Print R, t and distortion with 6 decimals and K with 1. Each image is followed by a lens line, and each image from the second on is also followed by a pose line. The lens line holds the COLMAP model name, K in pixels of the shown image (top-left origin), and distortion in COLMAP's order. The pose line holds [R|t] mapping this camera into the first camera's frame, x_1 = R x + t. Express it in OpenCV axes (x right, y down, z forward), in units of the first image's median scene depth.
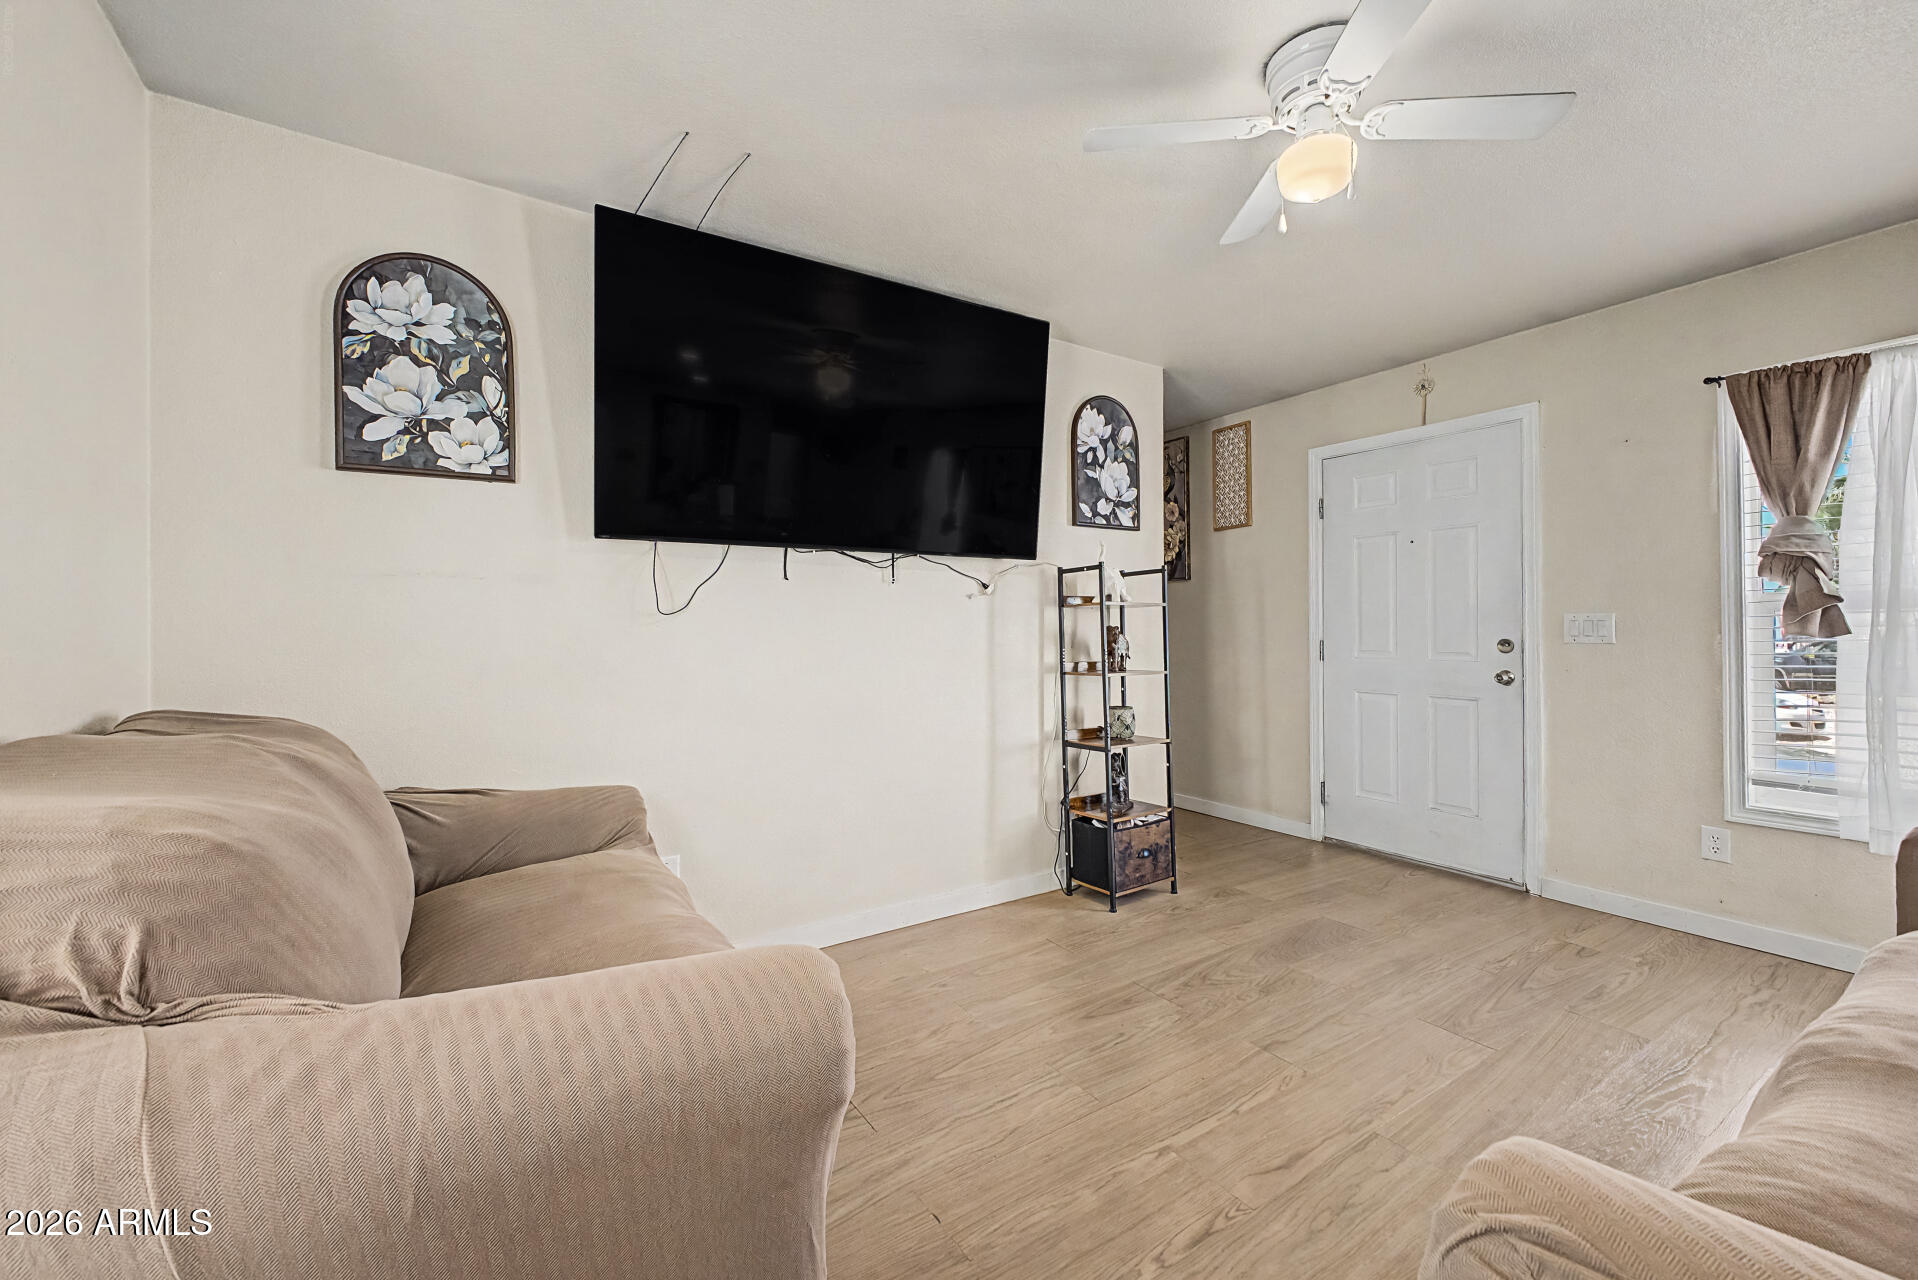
lens RADIAL K [[754.6, 0, 951.9], [0, 754.6, 643.8], [0, 0, 1]] dist [-0.004854, -0.000442]
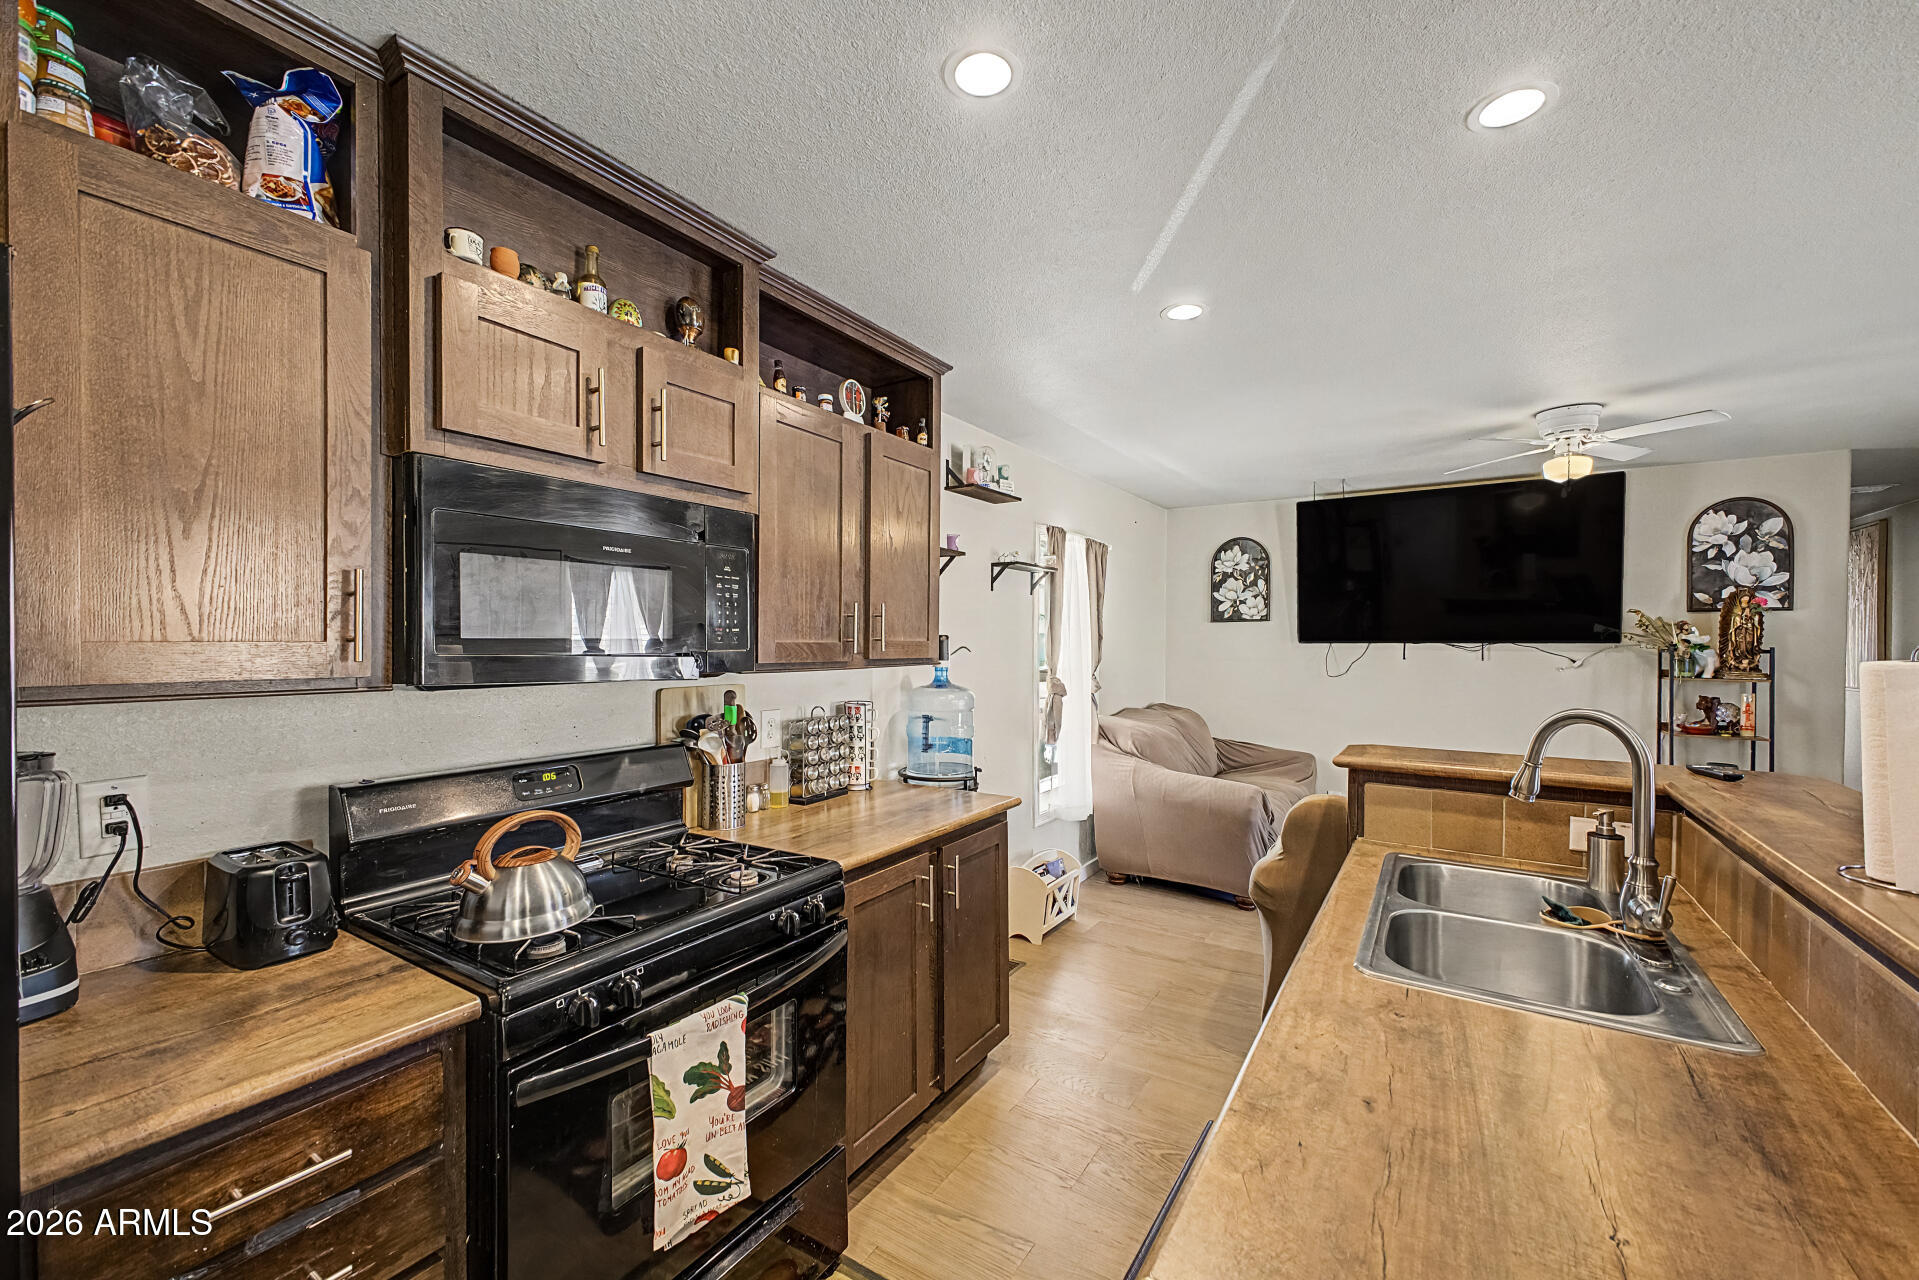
lens RADIAL K [[755.0, 0, 952.4], [0, 755.0, 643.8], [0, 0, 1]] dist [-0.004854, -0.000442]
pose [[0.395254, 0.018962, -0.918376, 1.151644], [-0.015941, 0.999778, 0.013781, -0.144612], [0.918434, 0.009193, 0.395469, -0.830884]]
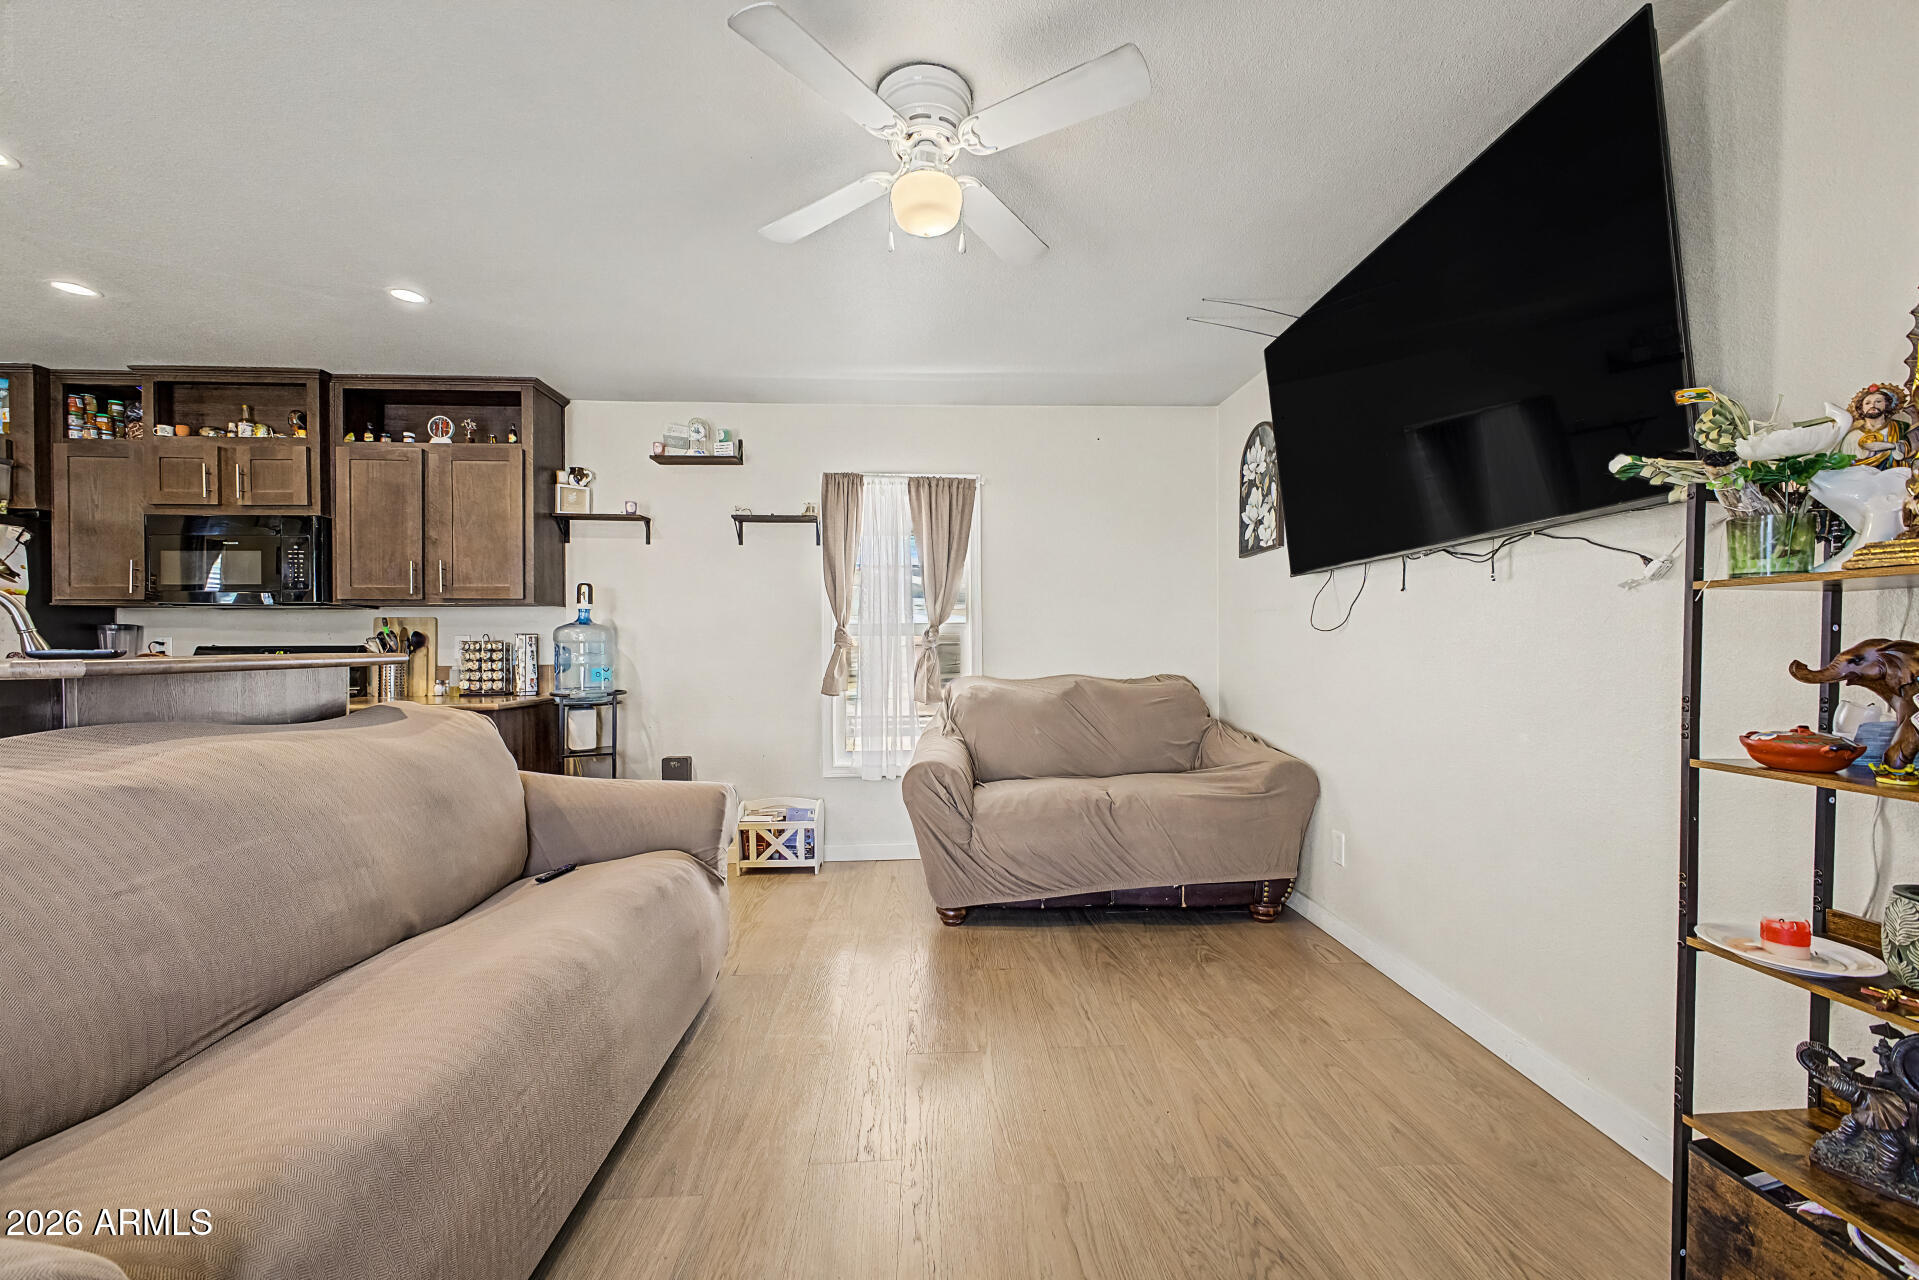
lens RADIAL K [[752.2, 0, 961.6], [0, 752.2, 639.9], [0, 0, 1]] dist [0.028095, -0.007778]
pose [[-0.501796, 0.010612, -0.864921, 0.984220], [0.003808, 0.999942, 0.010060, -0.038514], [0.864978, 0.001755, -0.501807, 1.109956]]
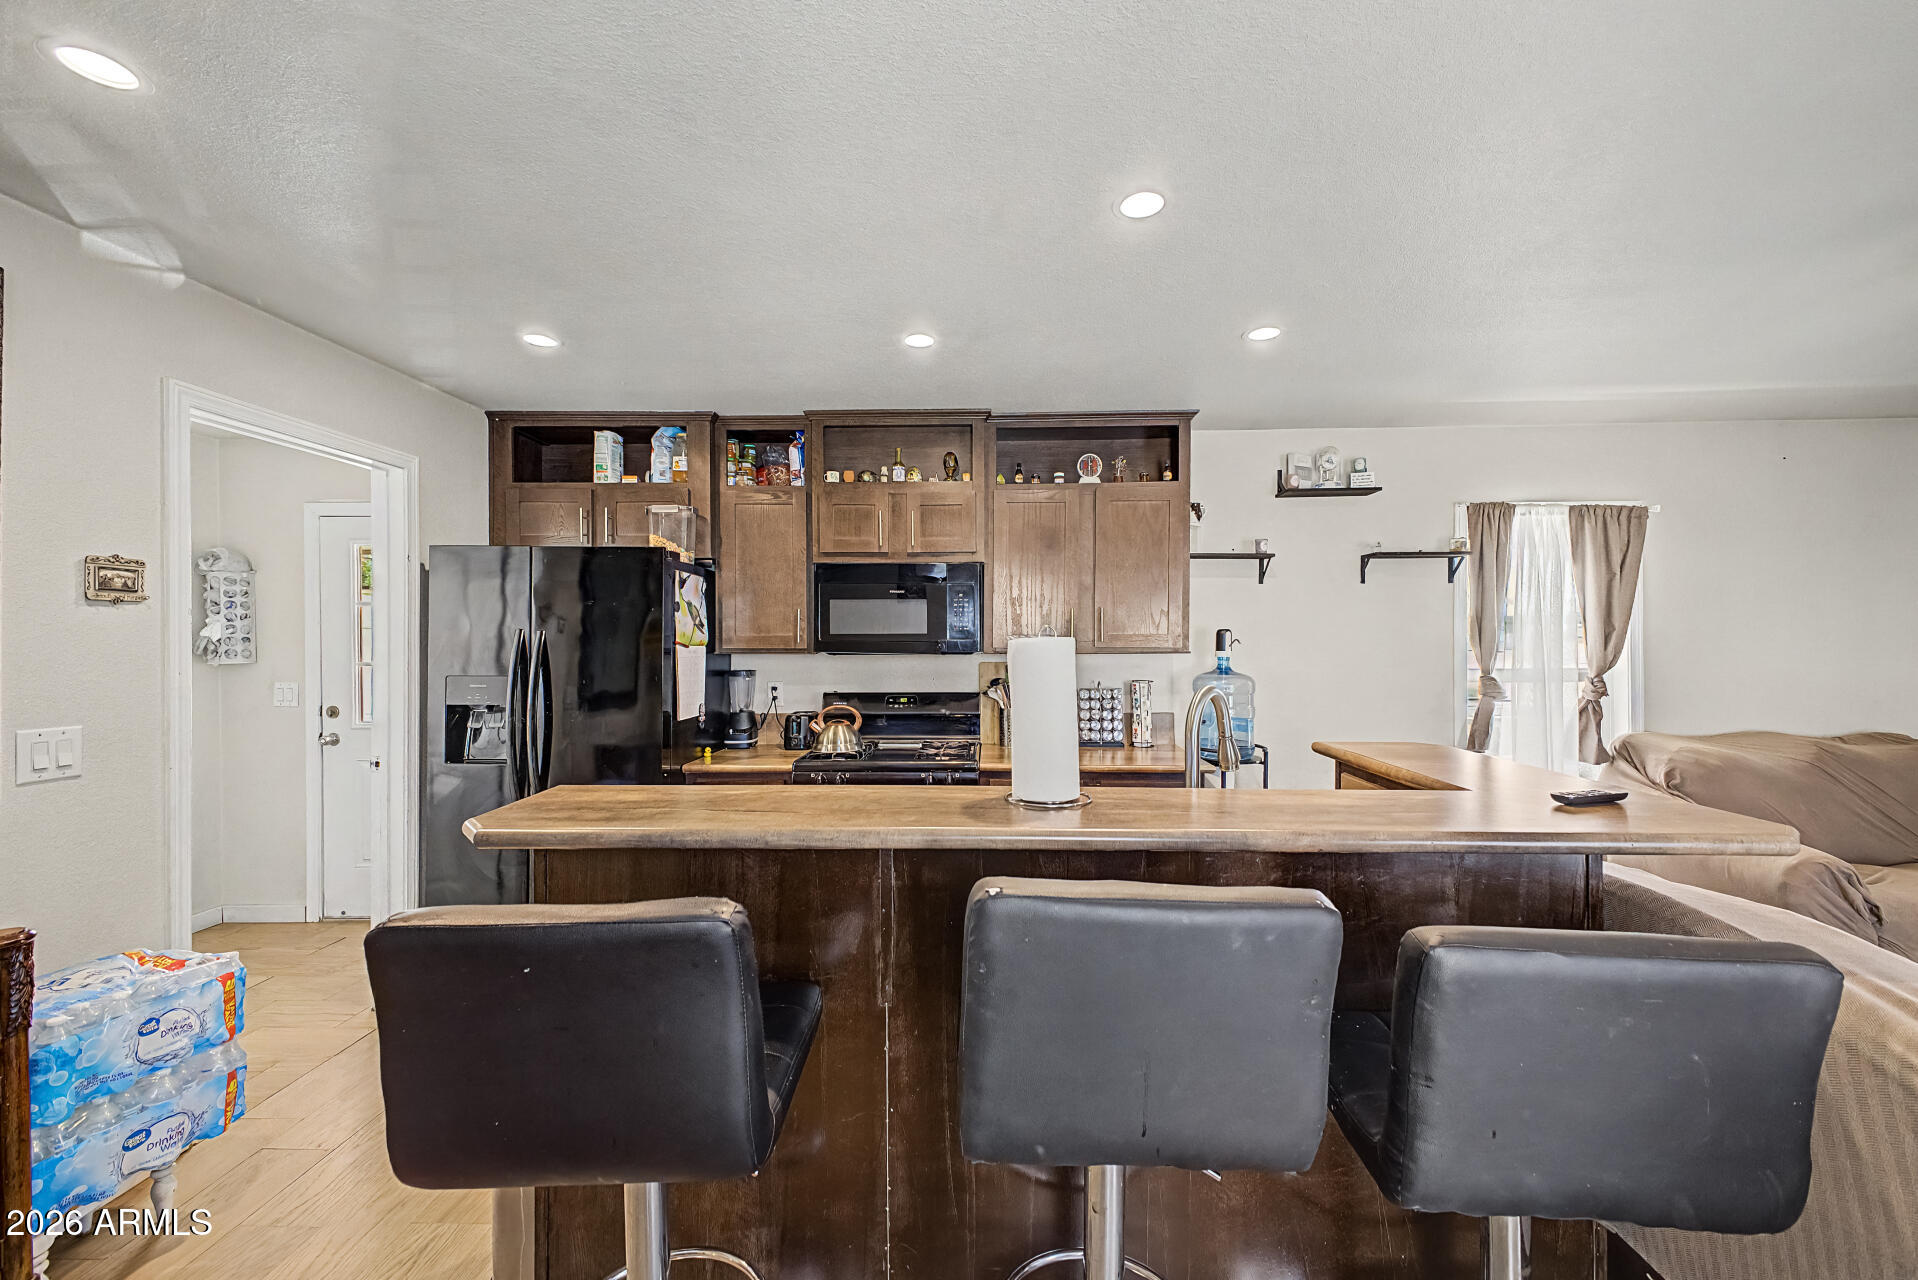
lens RADIAL K [[737.8, 0, 955.9], [0, 737.8, 653.5], [0, 0, 1]] dist [0.000775, -0.000026]
pose [[-0.593226, 0.011277, -0.804957, 1.468105], [0.003145, 0.999927, 0.011691, -0.113814], [0.805030, 0.004403, -0.593218, 0.069389]]
